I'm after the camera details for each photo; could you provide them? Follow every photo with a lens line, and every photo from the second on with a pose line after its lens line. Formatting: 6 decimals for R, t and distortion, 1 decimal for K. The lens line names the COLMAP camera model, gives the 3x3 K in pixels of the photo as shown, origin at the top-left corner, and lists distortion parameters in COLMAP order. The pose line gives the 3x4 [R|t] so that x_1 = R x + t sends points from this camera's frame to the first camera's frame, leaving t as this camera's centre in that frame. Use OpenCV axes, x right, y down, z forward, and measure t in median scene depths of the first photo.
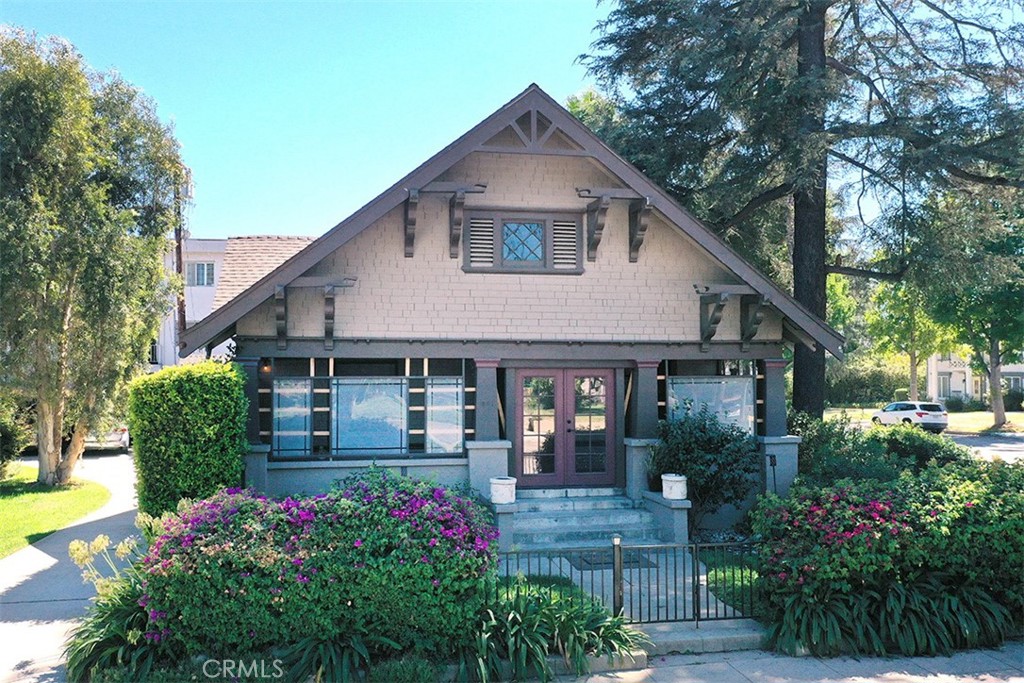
lens RADIAL K [[802.3, 0, 512.0], [0, 802.3, 341.5], [0, 0, 1]] dist [0.002865, 0.003077]
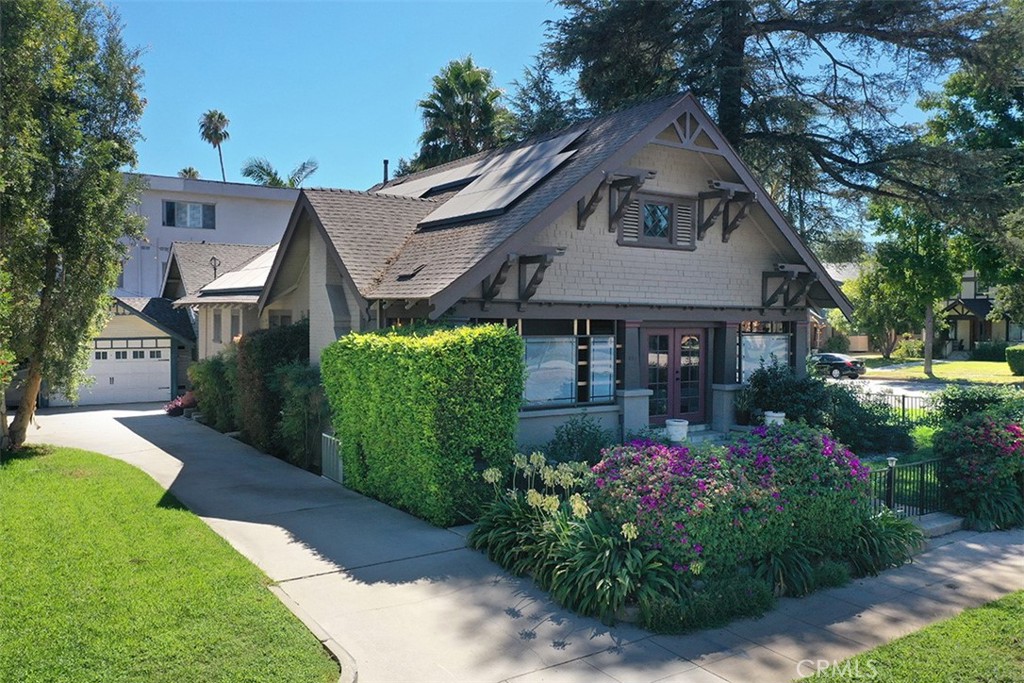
lens RADIAL K [[802.8, 0, 573.4], [0, 802.8, 347.3], [0, 0, 1]] dist [0.004316, 0.000464]
pose [[0.898158, -0.009933, 0.439561, -0.627430], [-0.016454, 0.998285, 0.056179, -0.003122], [-0.439365, -0.057690, 0.896454, -0.018252]]
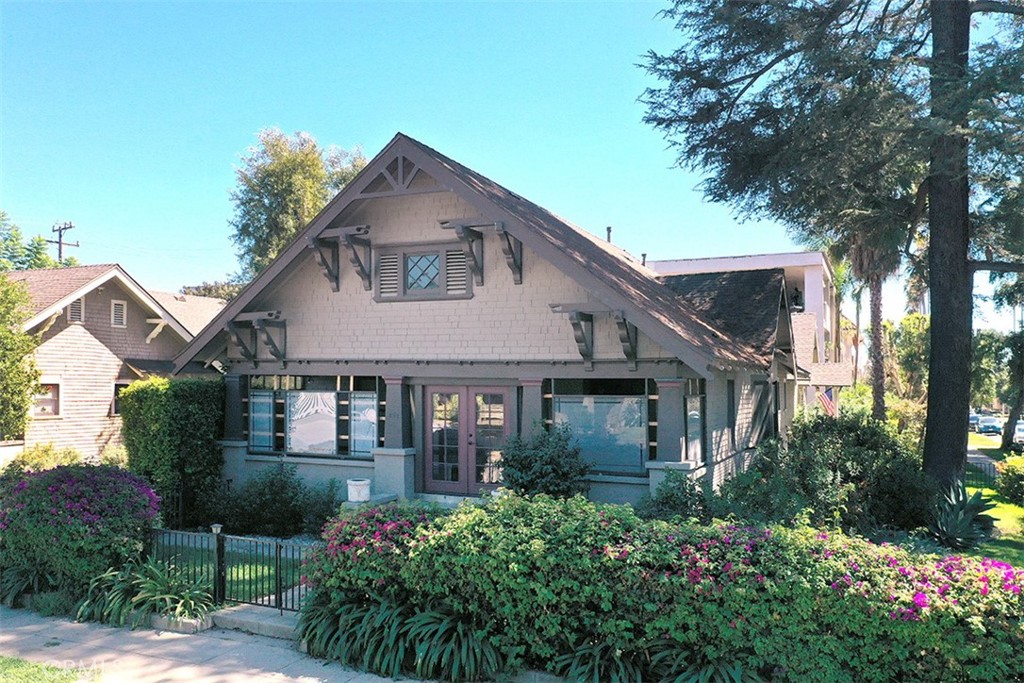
lens RADIAL K [[749.6, 0, 509.8], [0, 749.6, 366.2], [0, 0, 1]] dist [0.002804, 0.000844]
pose [[0.854905, -0.002391, -0.518779, 0.667148], [0.003791, 0.999991, 0.001638, 0.005684], [0.518771, -0.003368, 0.854907, 0.171630]]
